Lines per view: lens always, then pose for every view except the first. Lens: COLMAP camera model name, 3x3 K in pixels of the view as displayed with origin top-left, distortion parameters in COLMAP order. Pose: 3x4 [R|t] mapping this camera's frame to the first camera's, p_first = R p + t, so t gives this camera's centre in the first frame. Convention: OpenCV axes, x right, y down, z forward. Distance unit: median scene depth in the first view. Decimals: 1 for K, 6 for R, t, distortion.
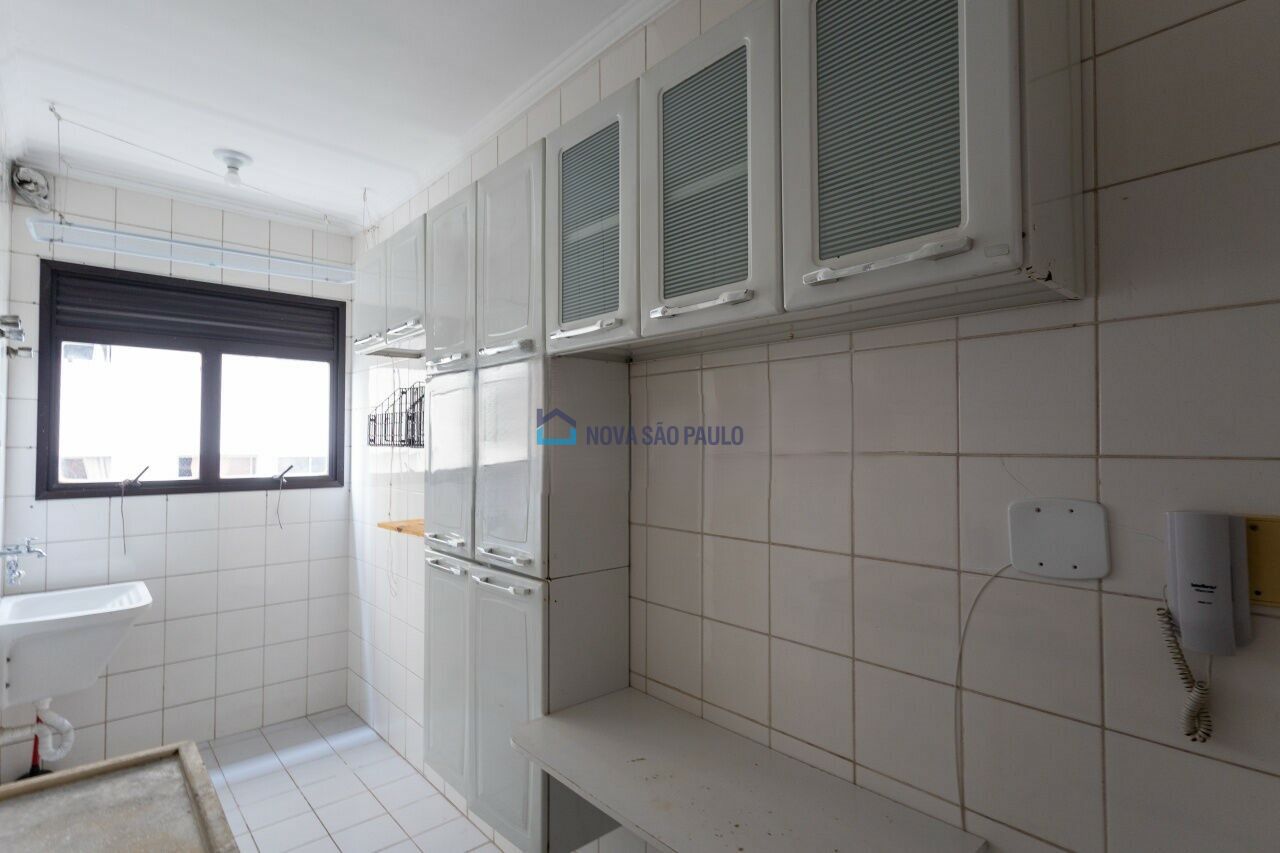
lens RADIAL K [[630.6, 0, 638.7], [0, 630.6, 426.6], [0, 0, 1]] dist [0.000180, -0.000124]
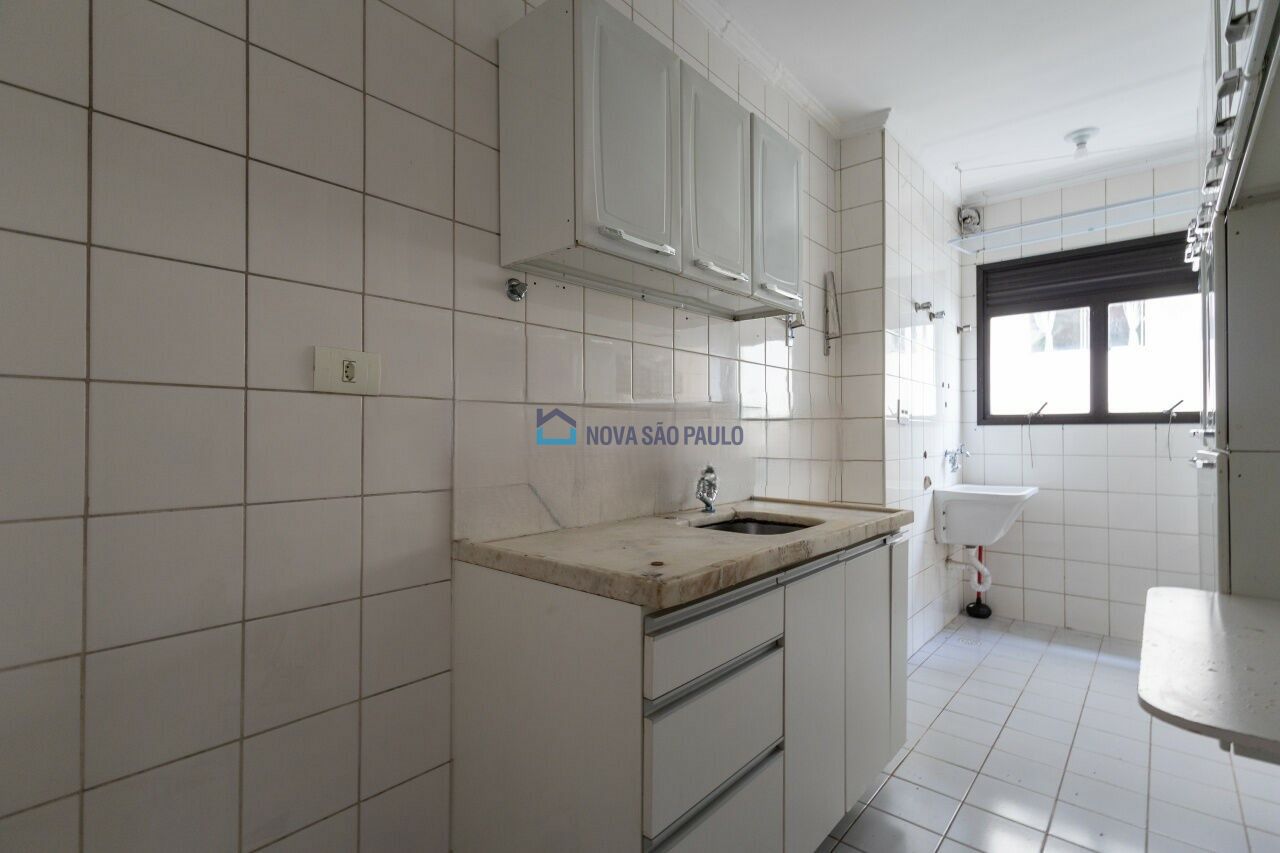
lens RADIAL K [[597.5, 0, 635.7], [0, 597.5, 430.8], [0, 0, 1]] dist [0.001232, 0.000082]
pose [[0.109968, -0.007545, -0.993906, 0.357116], [0.026390, 0.999641, -0.004669, 0.106968], [0.993585, -0.025716, 0.110128, 0.022473]]
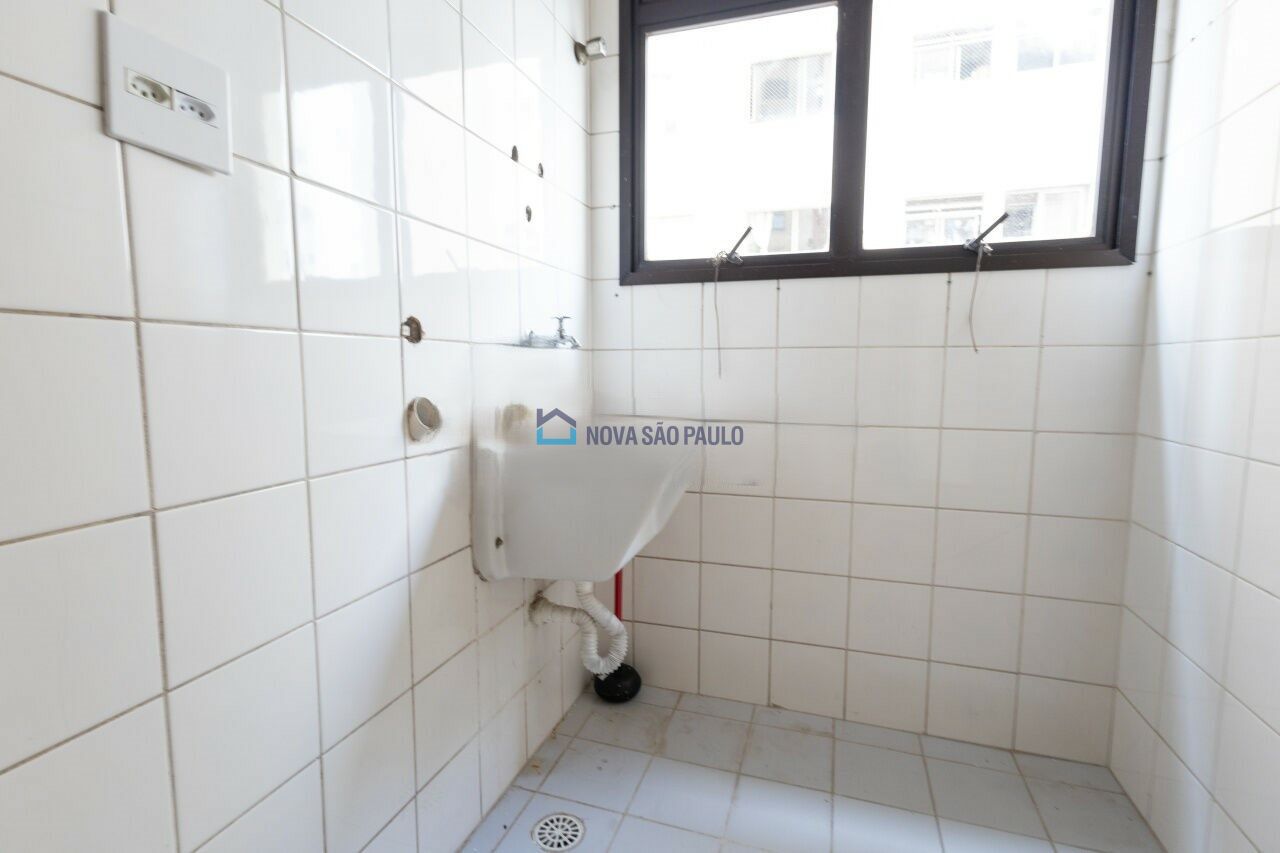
lens RADIAL K [[597.5, 0, 642.2], [0, 597.5, 427.7], [0, 0, 1]] dist [0.001232, 0.000082]
pose [[0.496995, 0.089213, -0.863155, -0.346038], [0.021480, 0.993131, 0.115015, 0.182847], [0.867488, -0.075703, 0.491665, 0.643864]]
